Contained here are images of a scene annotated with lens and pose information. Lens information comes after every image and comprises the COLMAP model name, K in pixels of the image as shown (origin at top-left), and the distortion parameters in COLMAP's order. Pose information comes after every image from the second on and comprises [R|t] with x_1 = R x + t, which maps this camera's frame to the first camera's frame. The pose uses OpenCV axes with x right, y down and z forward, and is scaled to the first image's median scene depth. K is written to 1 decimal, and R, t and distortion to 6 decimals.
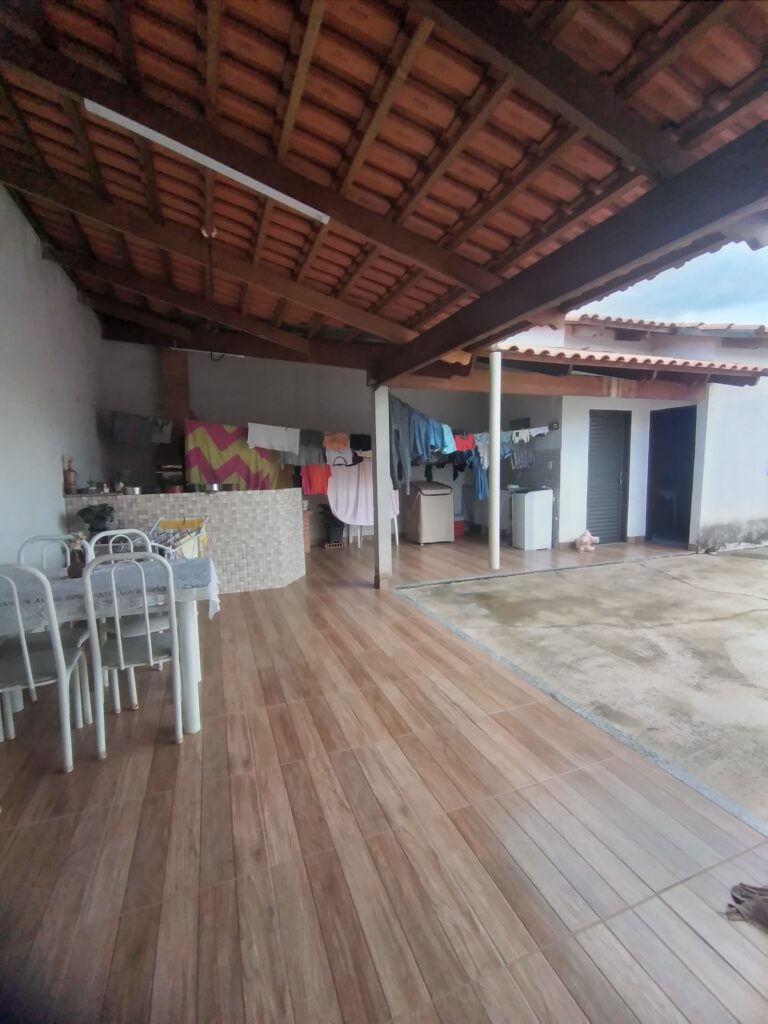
lens RADIAL K [[459.5, 0, 386.8], [0, 459.5, 513.4], [0, 0, 1]] dist [-0.015940, 0.000077]
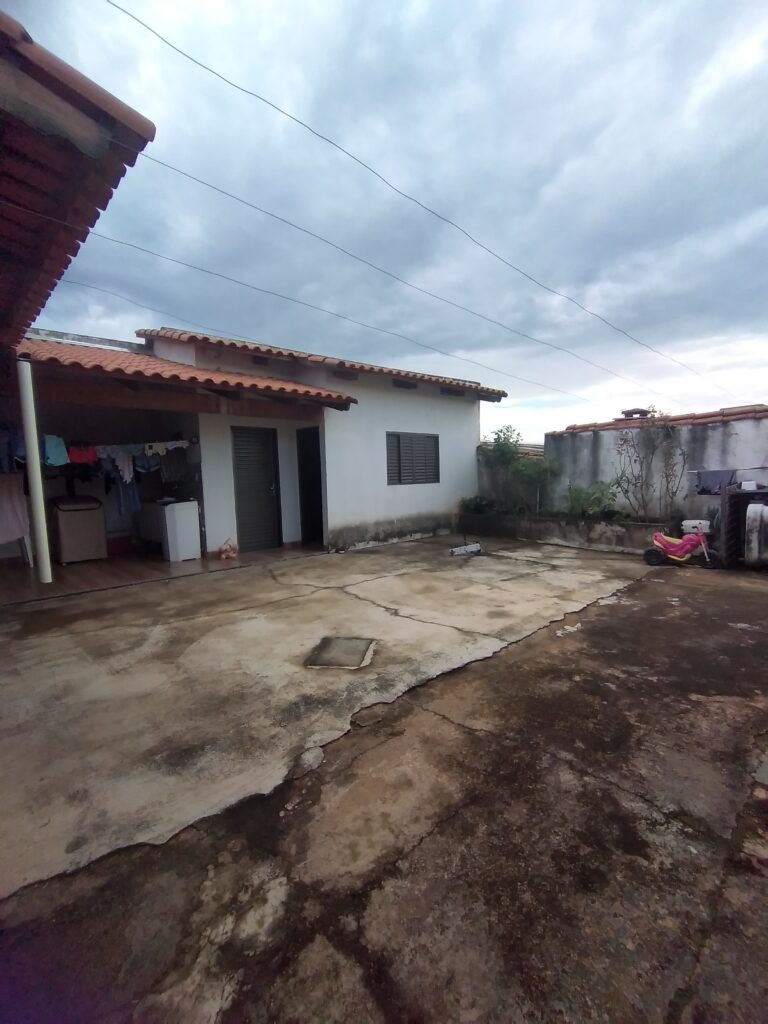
lens RADIAL K [[459.5, 0, 383.5], [0, 459.5, 513.6], [0, 0, 1]] dist [-0.015940, 0.000077]
pose [[0.909865, -0.035039, 0.413421, 0.332223], [0.048838, 0.998545, -0.022853, 0.021436], [-0.412019, 0.040984, 0.910253, -0.120004]]
